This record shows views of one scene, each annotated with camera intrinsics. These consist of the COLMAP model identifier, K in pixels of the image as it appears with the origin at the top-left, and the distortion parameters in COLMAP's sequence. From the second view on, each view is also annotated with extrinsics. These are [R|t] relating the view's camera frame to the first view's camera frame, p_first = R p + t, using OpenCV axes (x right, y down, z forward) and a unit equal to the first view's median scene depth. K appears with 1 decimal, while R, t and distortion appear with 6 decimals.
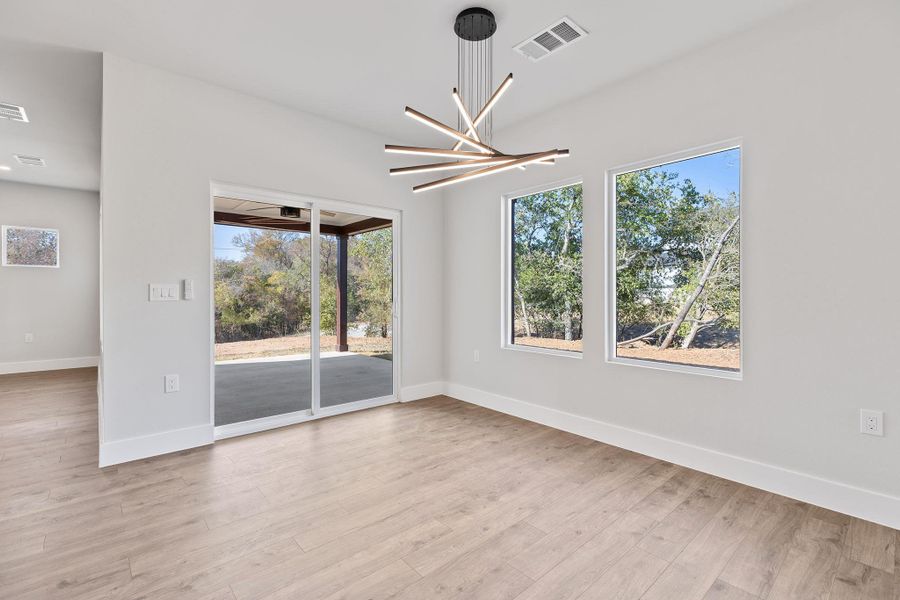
lens RADIAL K [[411.4, 0, 446.2], [0, 411.4, 300.2], [0, 0, 1]] dist [0.005574, -0.000187]
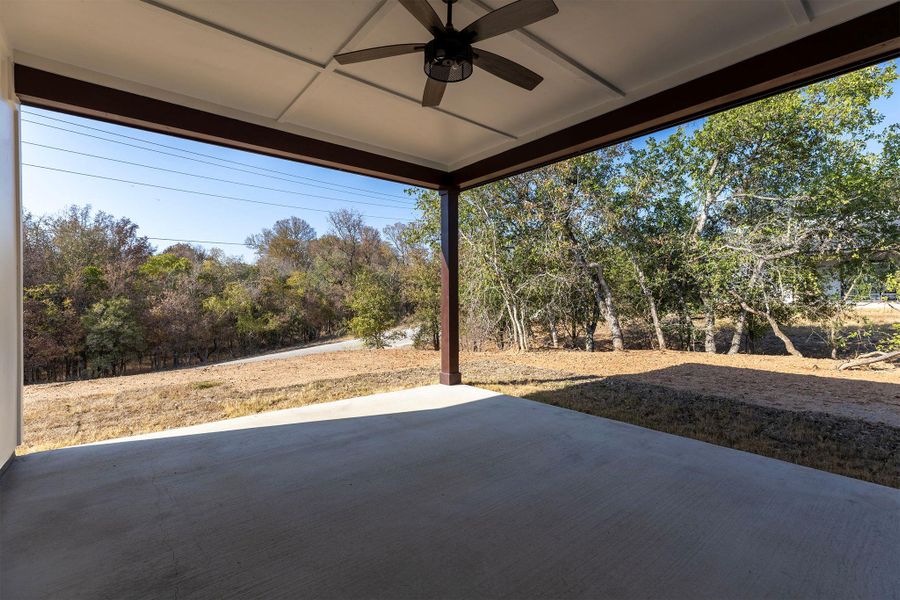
lens RADIAL K [[411.4, 0, 448.2], [0, 411.4, 302.3], [0, 0, 1]] dist [0.005574, -0.000187]
pose [[0.999814, -0.007045, -0.017978, -0.074006], [0.006992, 0.999971, -0.003005, 0.002453], [0.017999, 0.002878, 0.999834, 0.122302]]
